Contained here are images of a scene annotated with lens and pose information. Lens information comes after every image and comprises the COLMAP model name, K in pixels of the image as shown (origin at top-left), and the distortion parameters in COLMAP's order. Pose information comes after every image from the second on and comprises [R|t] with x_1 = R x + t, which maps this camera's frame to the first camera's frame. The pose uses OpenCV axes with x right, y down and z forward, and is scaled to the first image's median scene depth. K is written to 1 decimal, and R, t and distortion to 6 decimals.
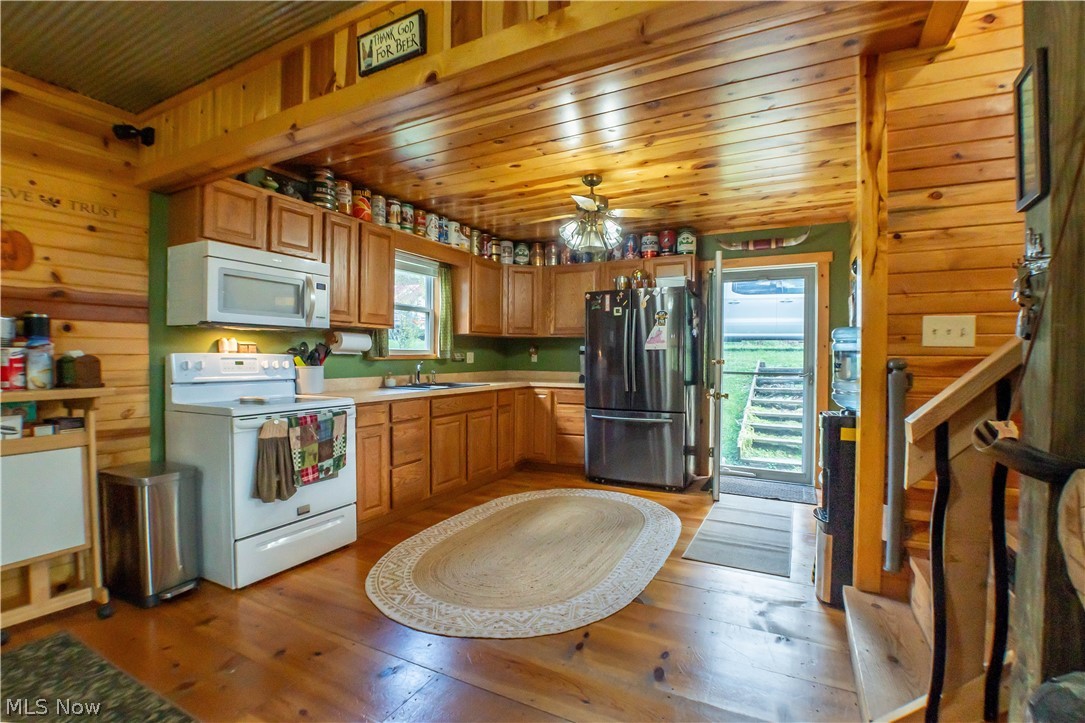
lens RADIAL K [[490.8, 0, 538.6], [0, 490.8, 364.9], [0, 0, 1]] dist [-0.038688, 0.000772]
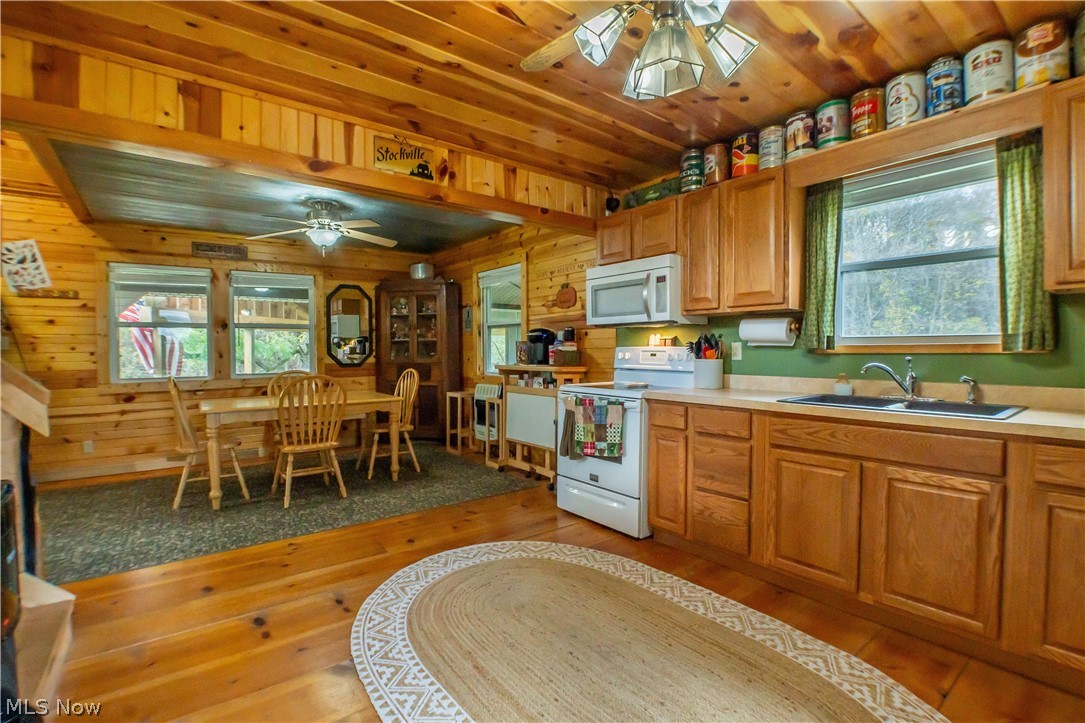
lens RADIAL K [[490.8, 0, 538.6], [0, 490.8, 364.9], [0, 0, 1]] dist [-0.038688, 0.000772]
pose [[-0.421033, 0.026089, -0.906670, 0.445772], [-0.012132, 0.999335, 0.034389, -0.012873], [0.906964, 0.025478, -0.420436, 0.928680]]
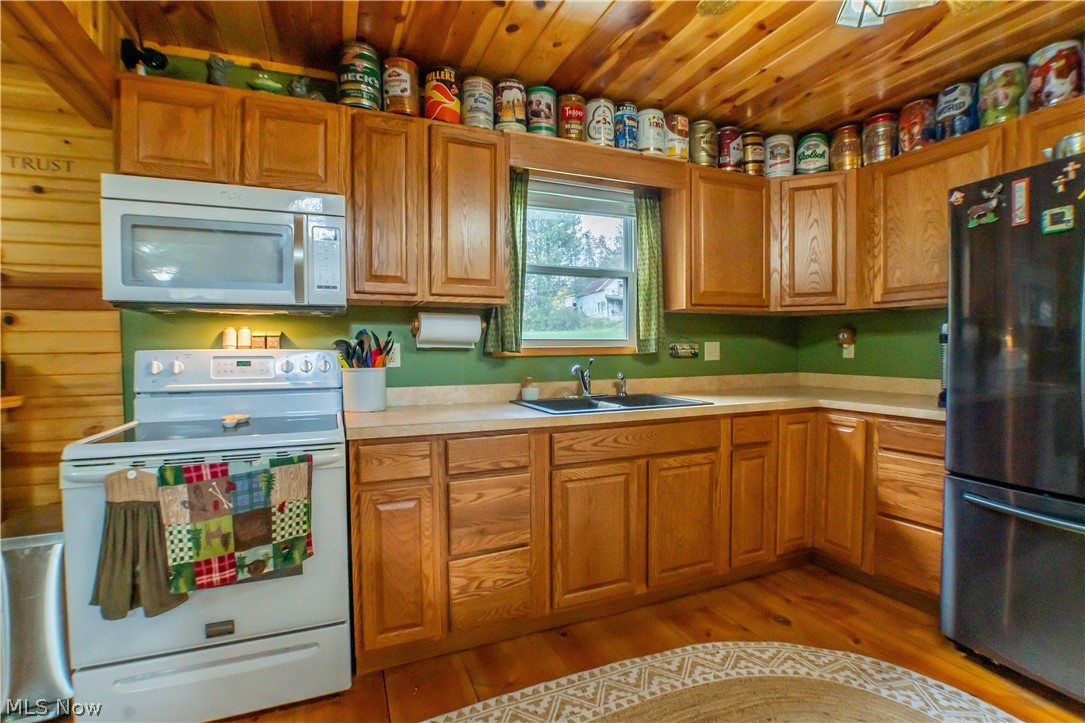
lens RADIAL K [[490.8, 0, 538.6], [0, 490.8, 364.9], [0, 0, 1]] dist [-0.038688, 0.000772]
pose [[0.768182, 0.011806, -0.640123, 0.099336], [-0.001048, 0.999852, 0.017184, -0.010516], [0.640231, -0.012529, 0.768080, 0.550702]]
